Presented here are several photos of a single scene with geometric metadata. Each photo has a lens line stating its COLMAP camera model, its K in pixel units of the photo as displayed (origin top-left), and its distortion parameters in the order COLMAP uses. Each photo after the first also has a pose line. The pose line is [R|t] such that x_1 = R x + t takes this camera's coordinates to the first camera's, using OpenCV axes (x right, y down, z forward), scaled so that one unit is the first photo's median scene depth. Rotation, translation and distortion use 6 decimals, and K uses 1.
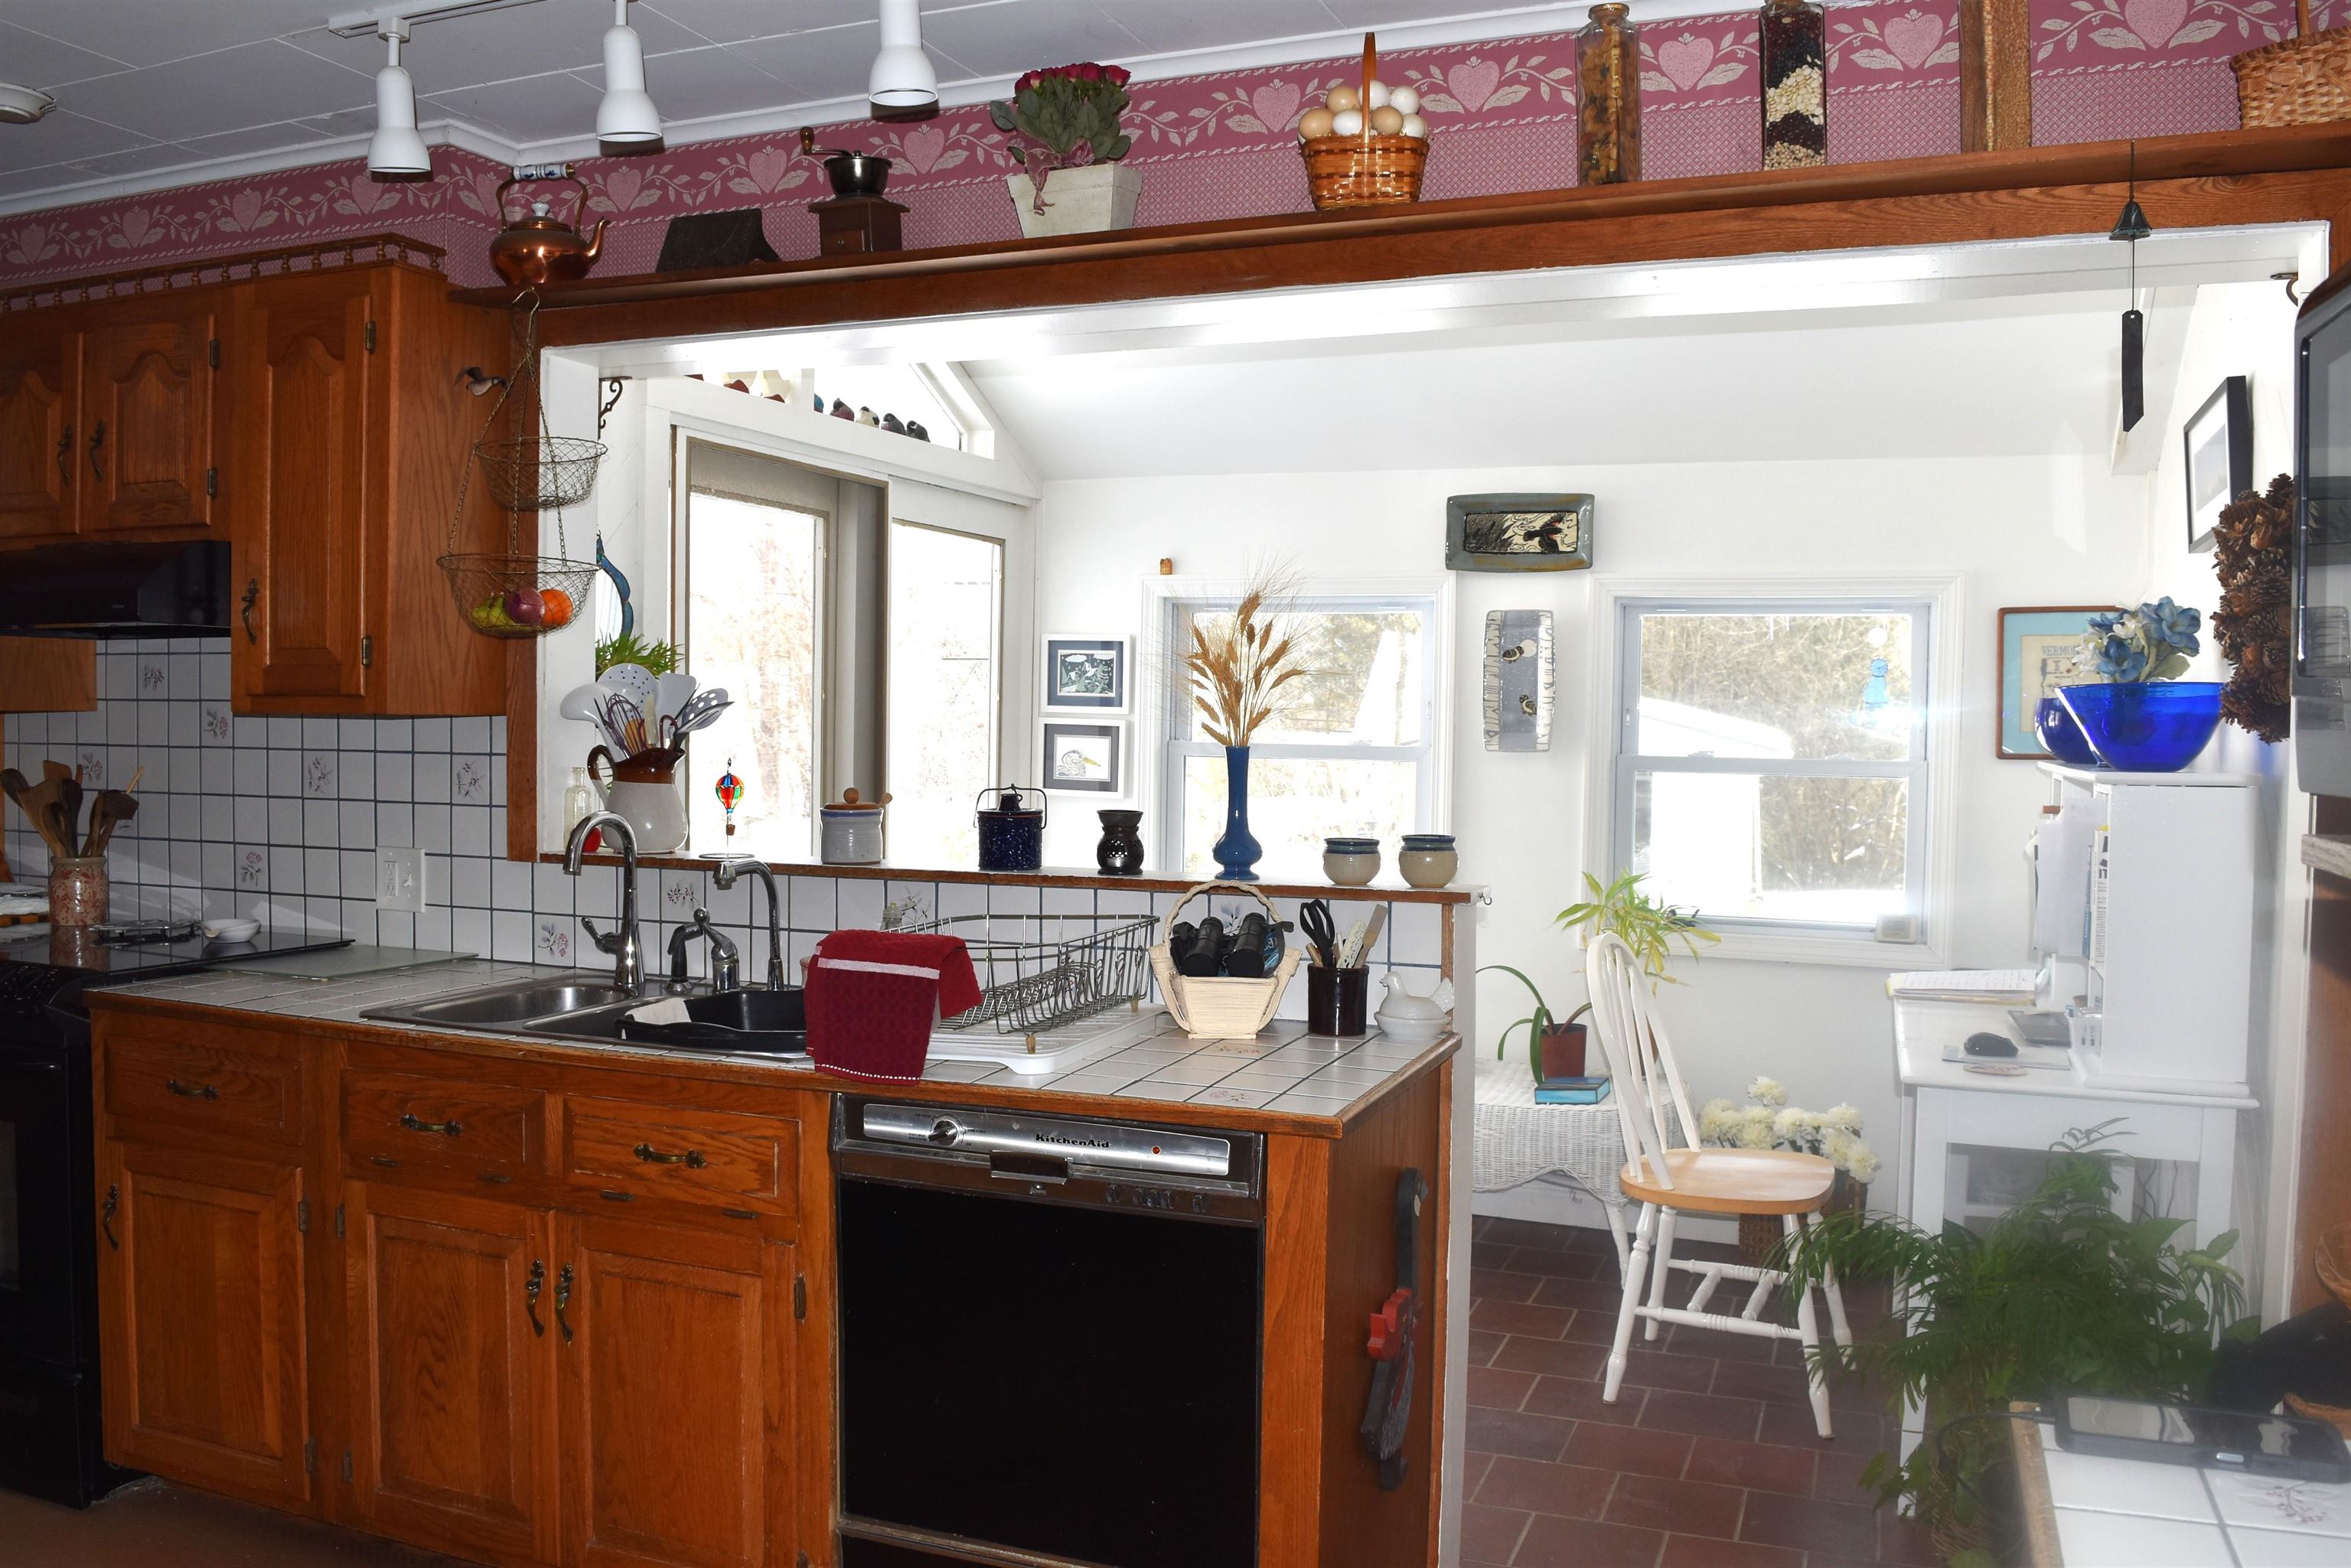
lens RADIAL K [[1841.5, 0, 1182.9], [0, 1841.5, 785.9], [0, 0, 1]] dist [-0.093466, 0.018084]
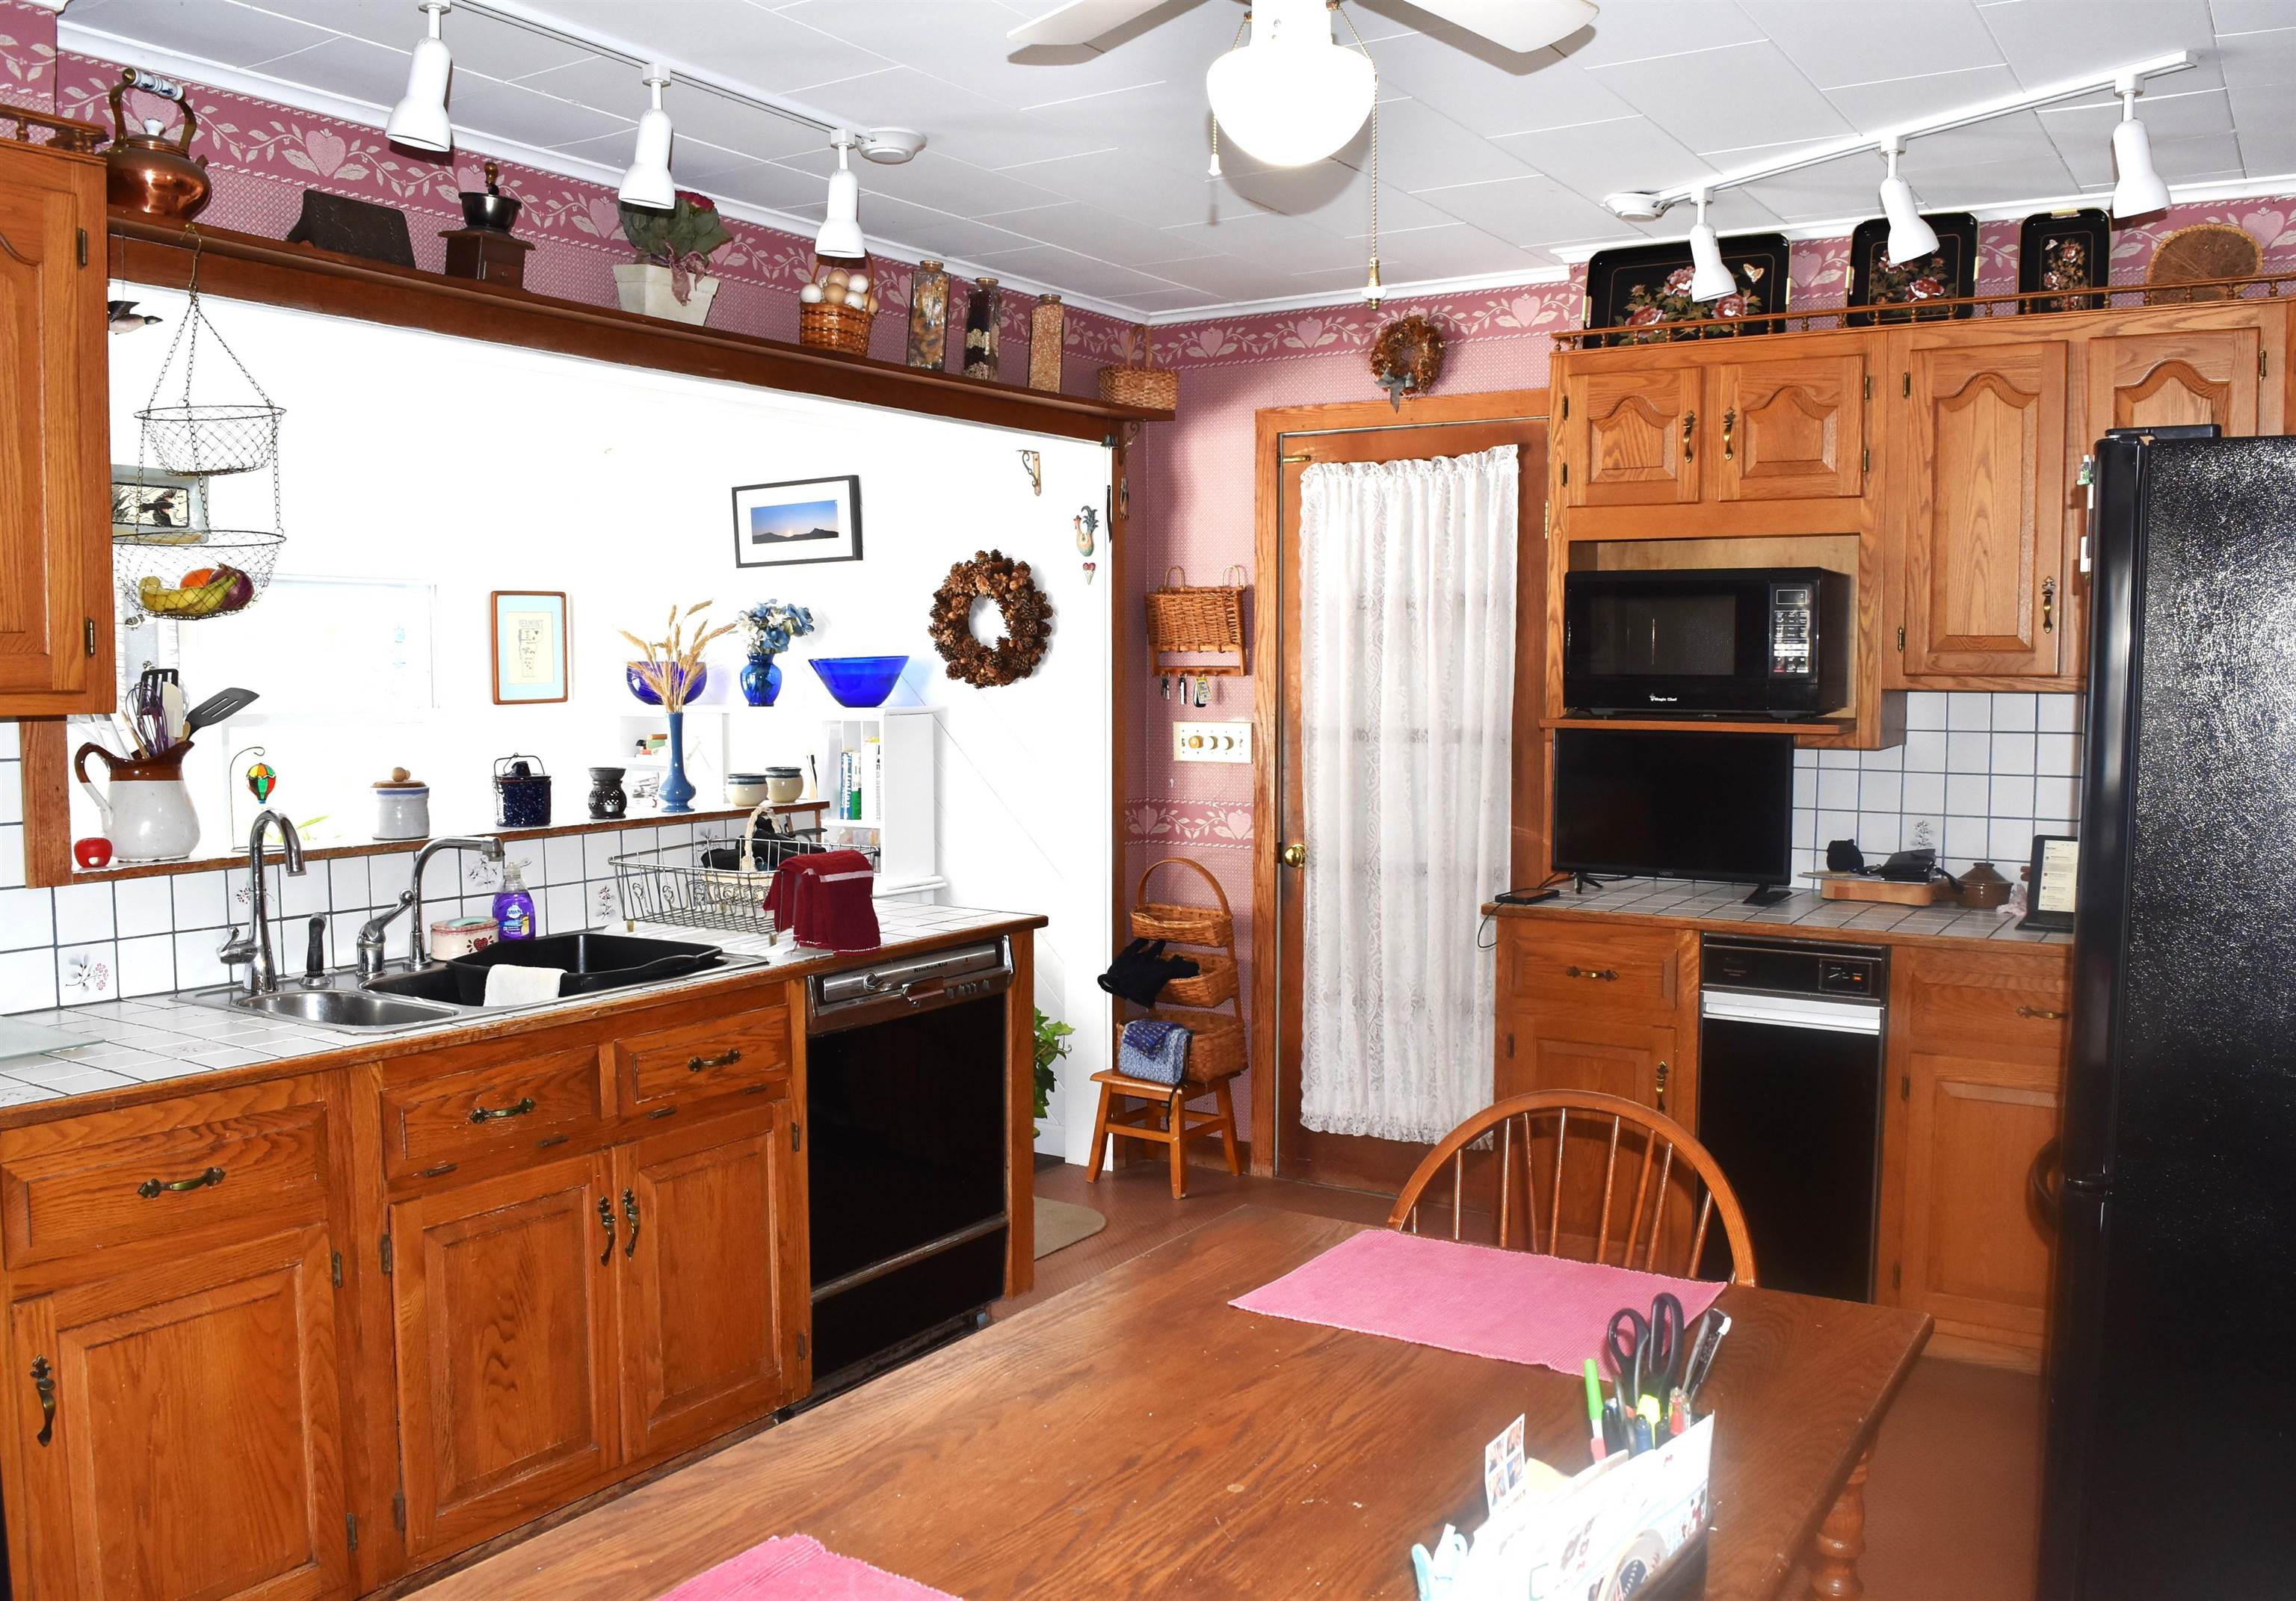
lens RADIAL K [[1881.6, 0, 1186.6], [0, 1881.6, 804.0], [0, 0, 1]] dist [-0.100379, 0.022458]
pose [[0.184301, -0.084488, 0.979232, -1.145208], [0.036655, 0.996196, 0.079053, -0.045341], [-0.982186, 0.021324, 0.186697, 0.356264]]
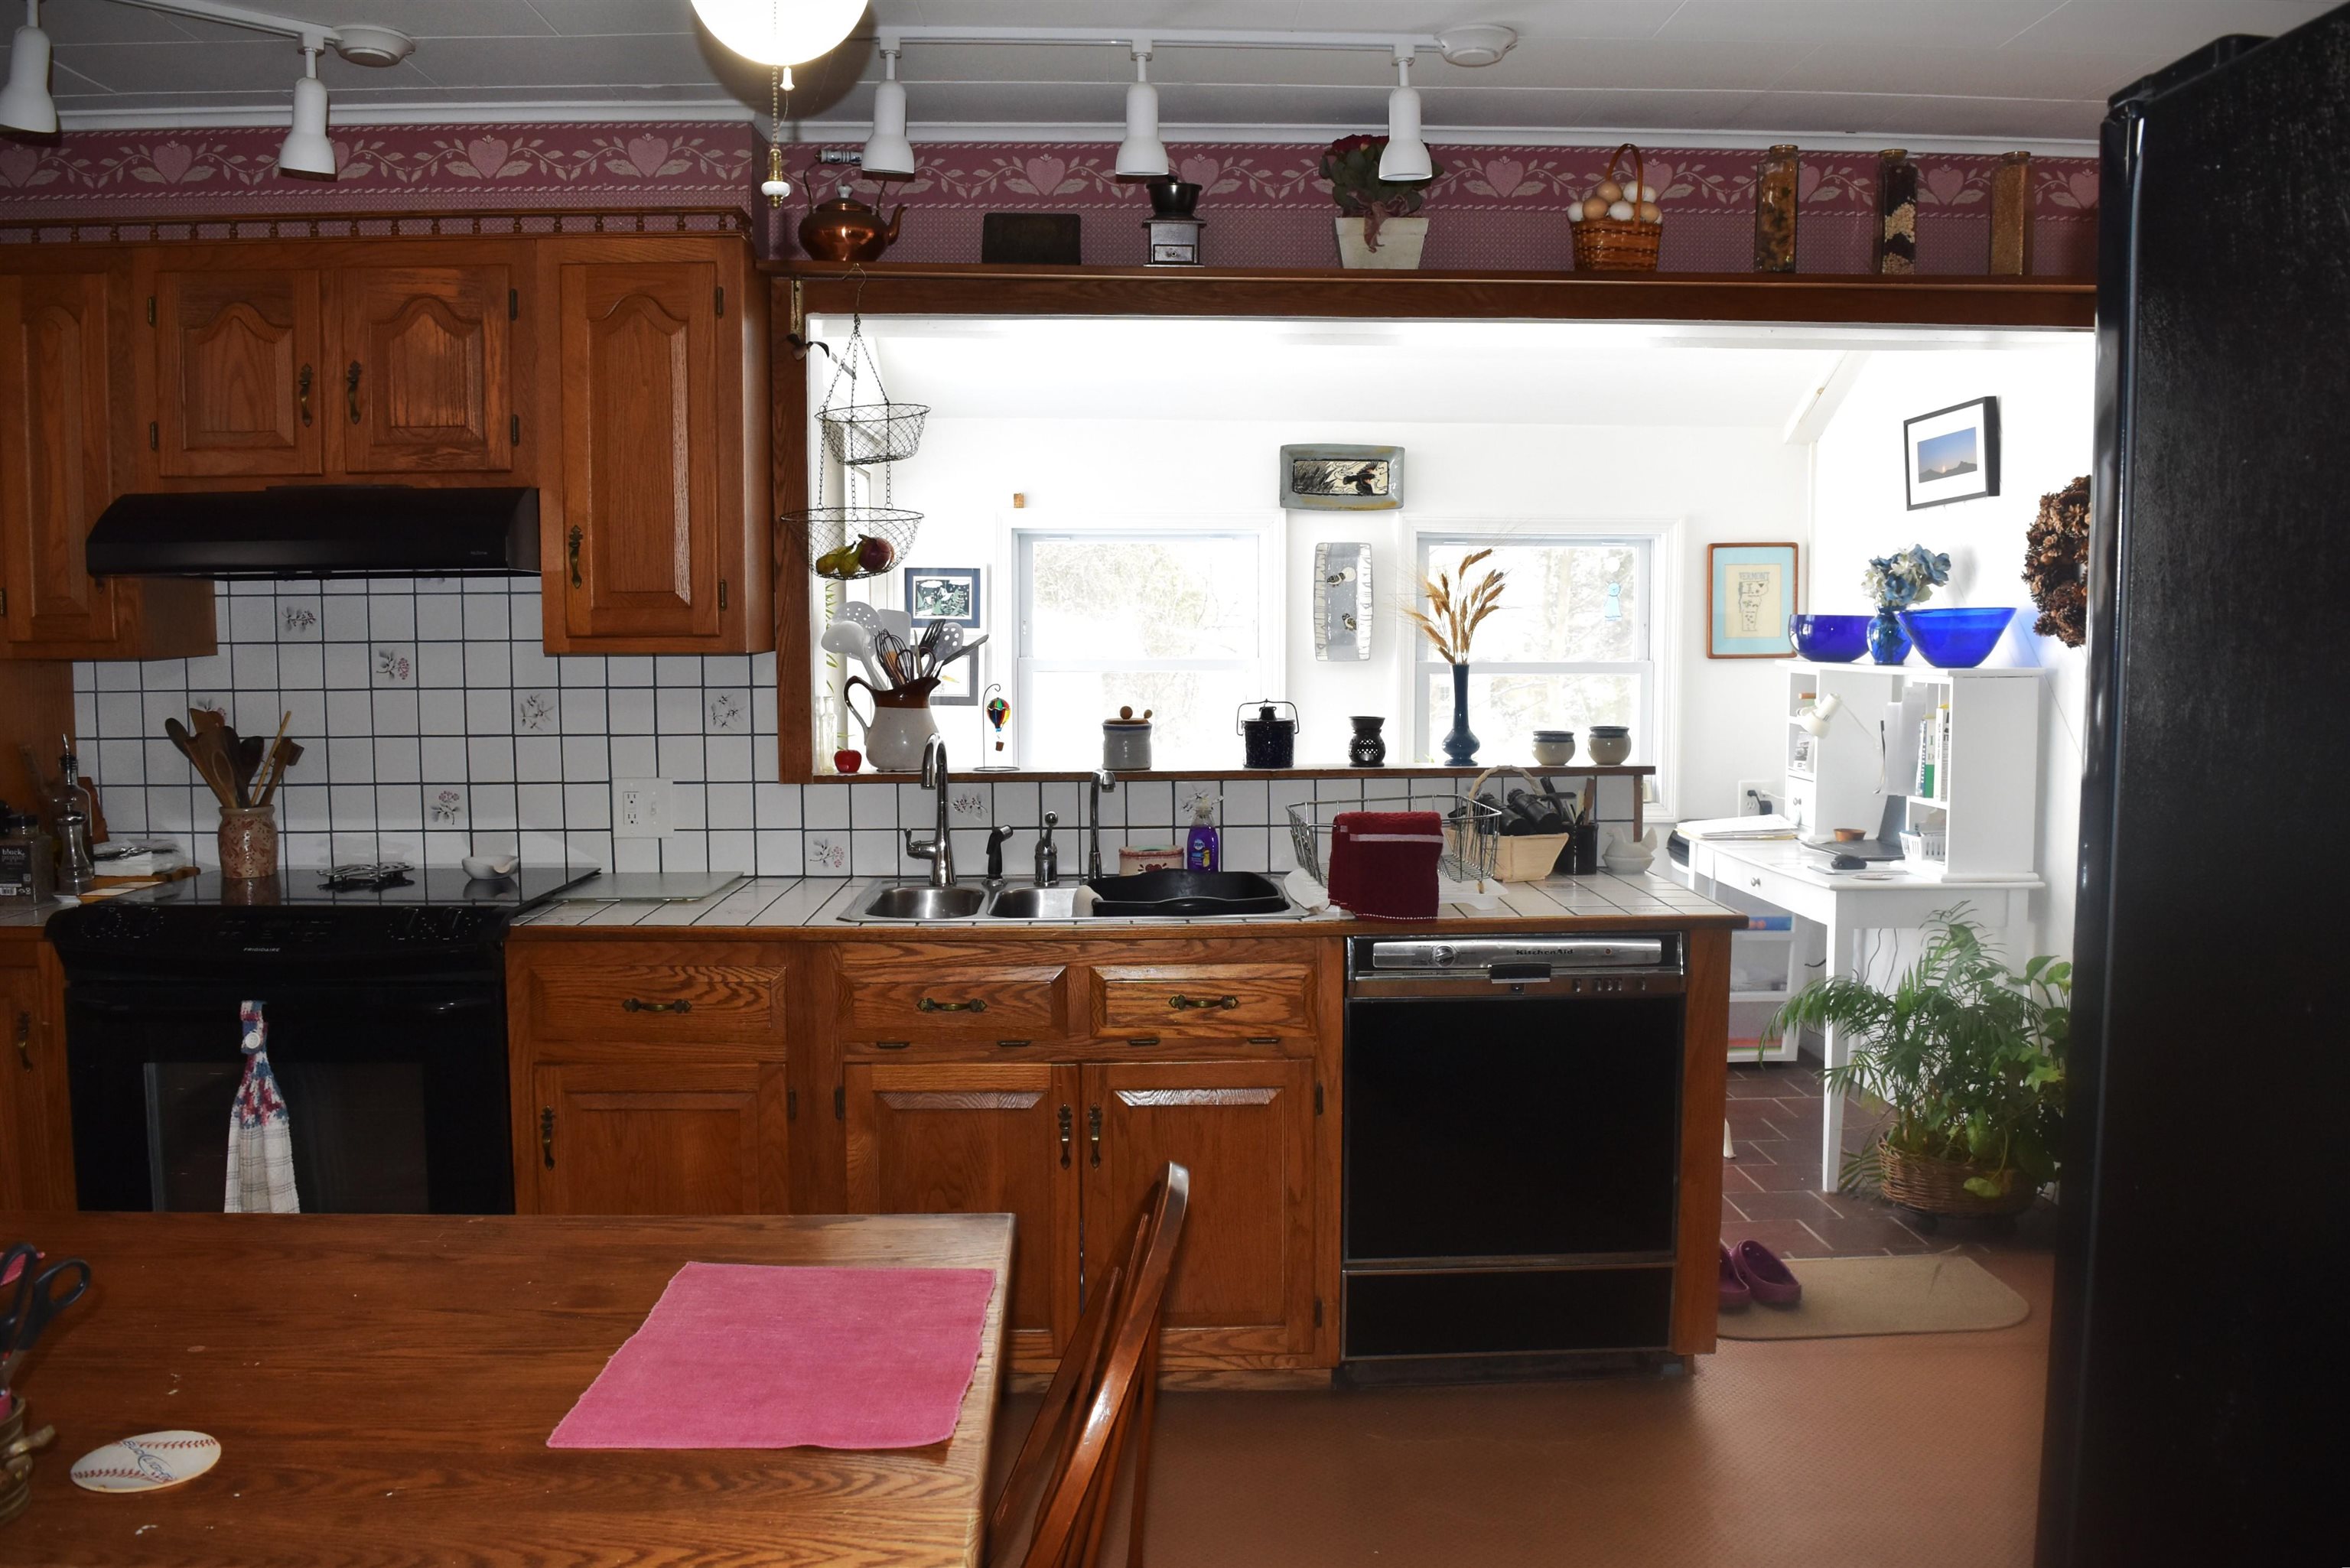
lens RADIAL K [[1891.8, 0, 1184.7], [0, 1891.8, 783.0], [0, 0, 1]] dist [-0.096774, 0.023215]
pose [[0.916175, -0.048481, 0.397835, -0.638893], [0.029136, 0.998087, 0.054533, -0.014934], [-0.399717, -0.038370, 0.915835, -0.143471]]
